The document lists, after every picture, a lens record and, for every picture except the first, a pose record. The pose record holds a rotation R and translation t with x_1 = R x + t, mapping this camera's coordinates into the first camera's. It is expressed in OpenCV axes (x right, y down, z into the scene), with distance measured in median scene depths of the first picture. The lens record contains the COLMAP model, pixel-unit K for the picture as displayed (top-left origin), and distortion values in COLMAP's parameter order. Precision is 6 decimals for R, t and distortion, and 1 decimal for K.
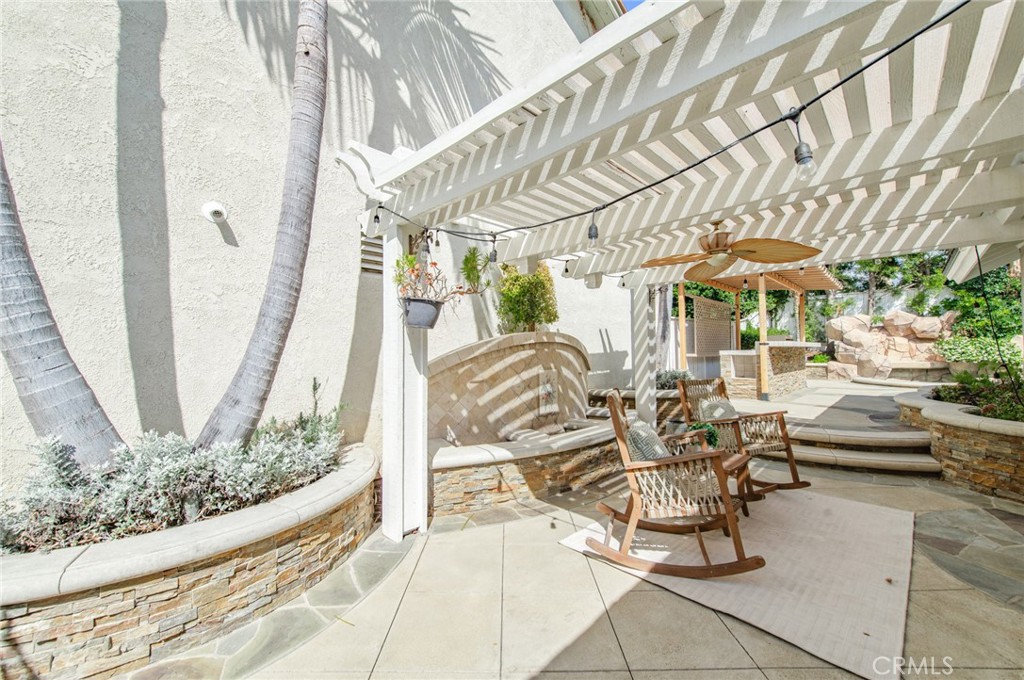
lens RADIAL K [[399.4, 0, 512.1], [0, 399.4, 340.2], [0, 0, 1]] dist [0.014663, -0.004006]
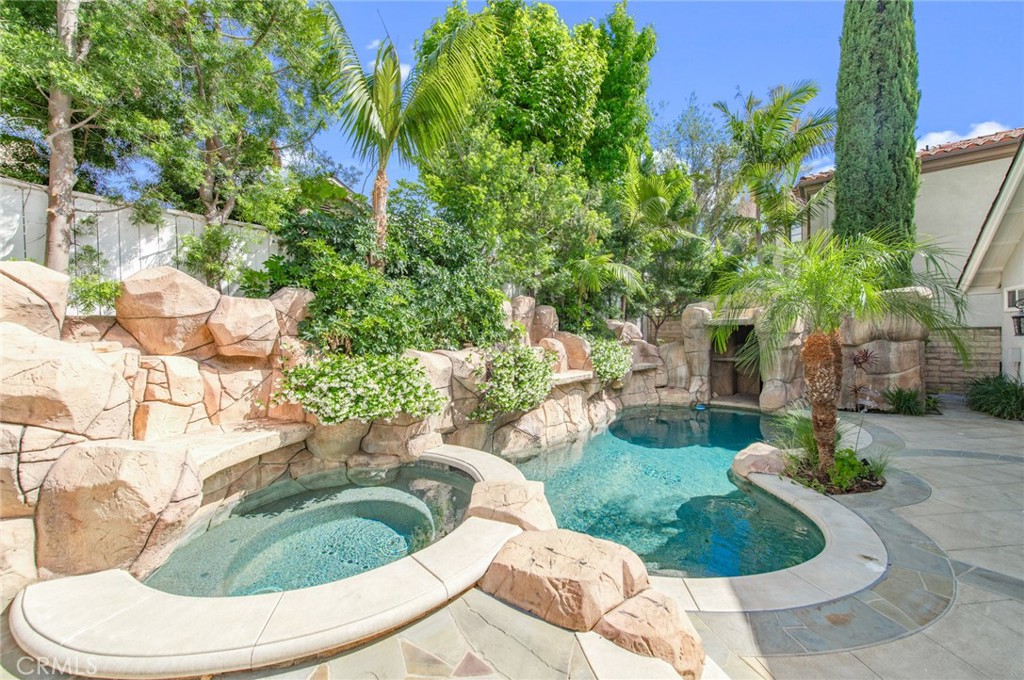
lens RADIAL K [[399.4, 0, 517.9], [0, 399.4, 343.3], [0, 0, 1]] dist [0.014663, -0.004006]
pose [[-0.109937, -0.012425, 0.993861, 0.630982], [-0.007203, 0.999906, 0.011703, -0.022593], [-0.993912, -0.005872, -0.110016, 0.778444]]
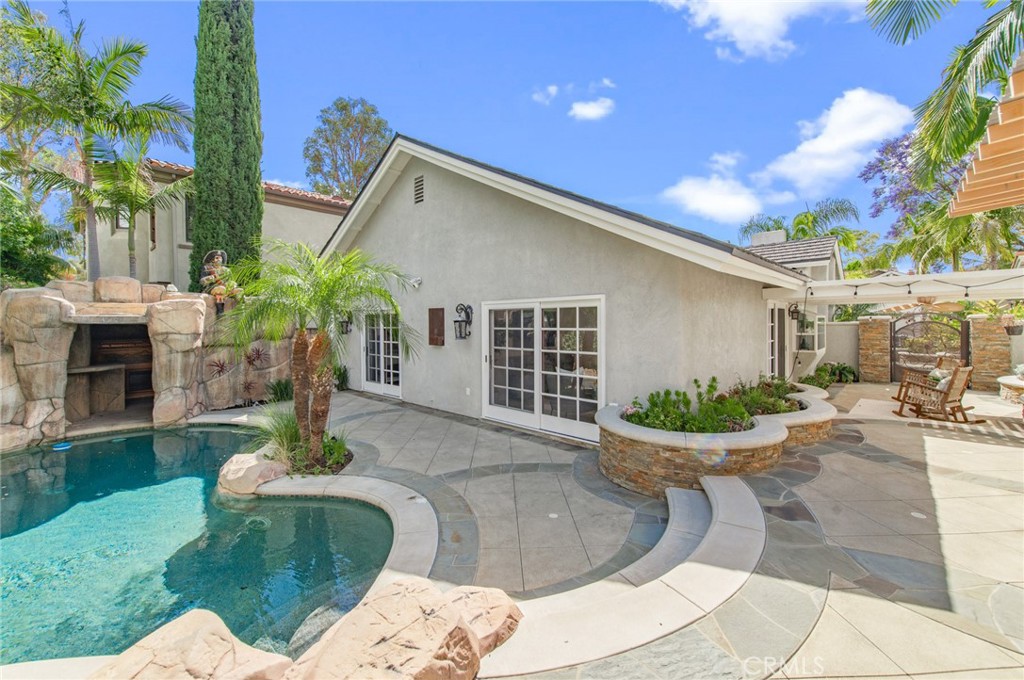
lens RADIAL K [[399.4, 0, 516.8], [0, 399.4, 331.1], [0, 0, 1]] dist [0.014663, -0.004006]
pose [[-0.999759, 0.017525, -0.013256, 1.062320], [0.017624, 0.999817, -0.007408, -0.032965], [0.013124, -0.007639, -0.999885, 1.089496]]
